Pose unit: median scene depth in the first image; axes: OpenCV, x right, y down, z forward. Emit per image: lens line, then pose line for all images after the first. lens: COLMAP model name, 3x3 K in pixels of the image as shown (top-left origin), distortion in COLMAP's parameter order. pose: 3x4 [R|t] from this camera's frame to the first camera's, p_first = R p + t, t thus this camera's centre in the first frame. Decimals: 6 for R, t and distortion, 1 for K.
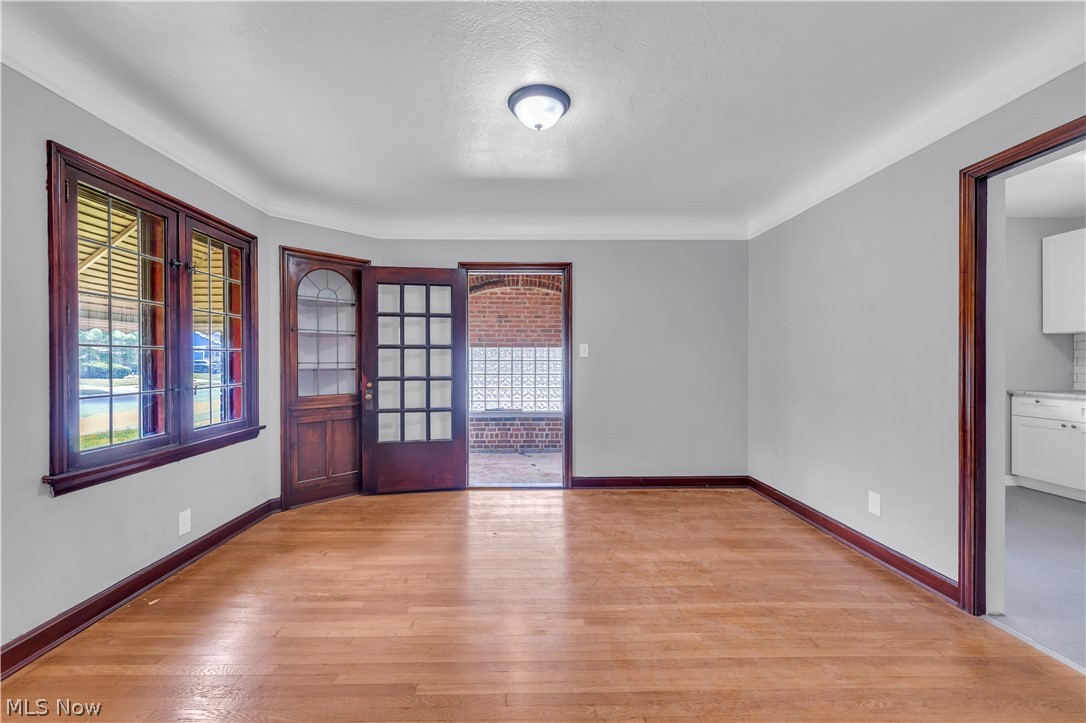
lens RADIAL K [[430.0, 0, 527.4], [0, 430.0, 363.5], [0, 0, 1]] dist [-0.026359, -0.000399]
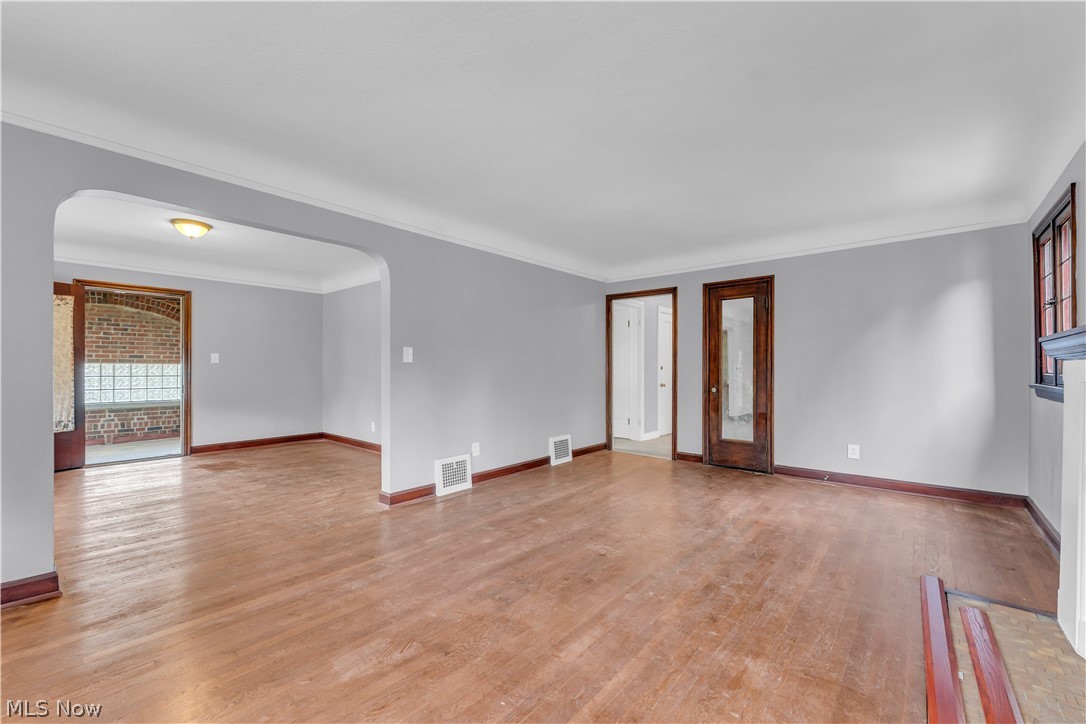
lens RADIAL K [[441.8, 0, 529.6], [0, 441.8, 367.9], [0, 0, 1]] dist [-0.002313, 0.000268]
pose [[0.664907, 0.012697, 0.746818, -0.257193], [-0.004240, 0.999904, -0.013225, 0.022868], [-0.746914, 0.005627, 0.664897, -0.801100]]
